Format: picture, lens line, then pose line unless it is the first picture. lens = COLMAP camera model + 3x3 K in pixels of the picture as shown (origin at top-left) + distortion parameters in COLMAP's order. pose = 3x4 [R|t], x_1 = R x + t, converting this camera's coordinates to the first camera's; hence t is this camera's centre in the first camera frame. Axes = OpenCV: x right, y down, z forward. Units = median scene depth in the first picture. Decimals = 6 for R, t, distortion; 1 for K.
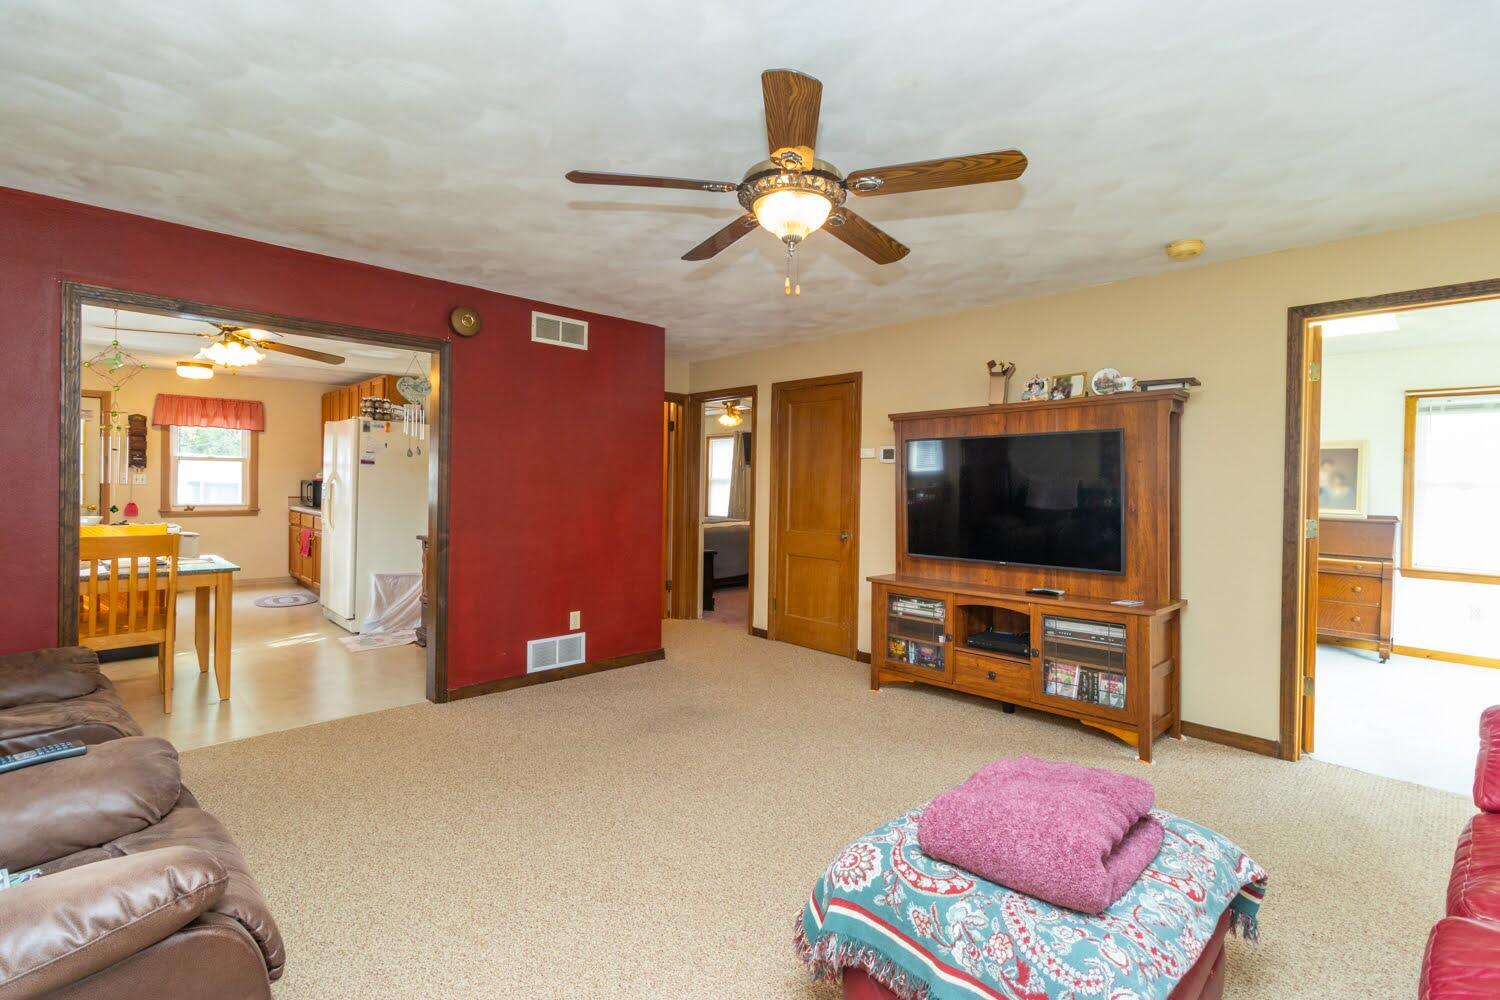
lens RADIAL K [[698.9, 0, 752.3], [0, 698.9, 487.8], [0, 0, 1]] dist [0.001152, 0.000304]
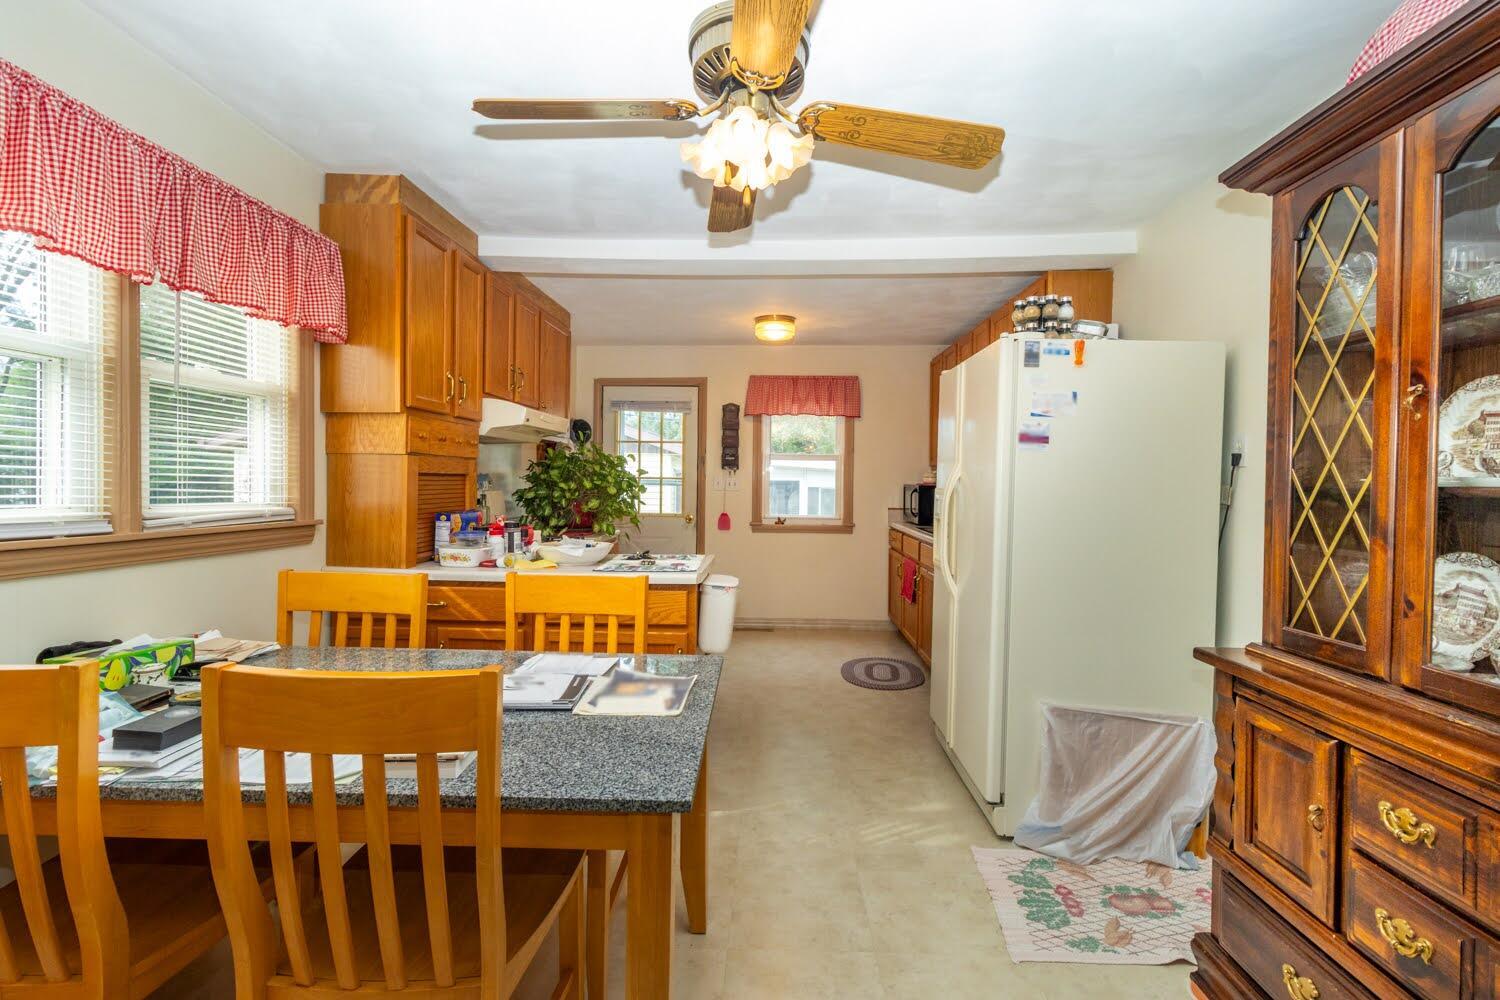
lens RADIAL K [[698.9, 0, 752.3], [0, 698.9, 487.8], [0, 0, 1]] dist [0.001152, 0.000304]
pose [[0.701403, 0.001575, -0.712763, -0.277688], [-0.010854, 0.999905, -0.008472, -0.000939], [0.712682, 0.013678, 0.701354, 0.439363]]
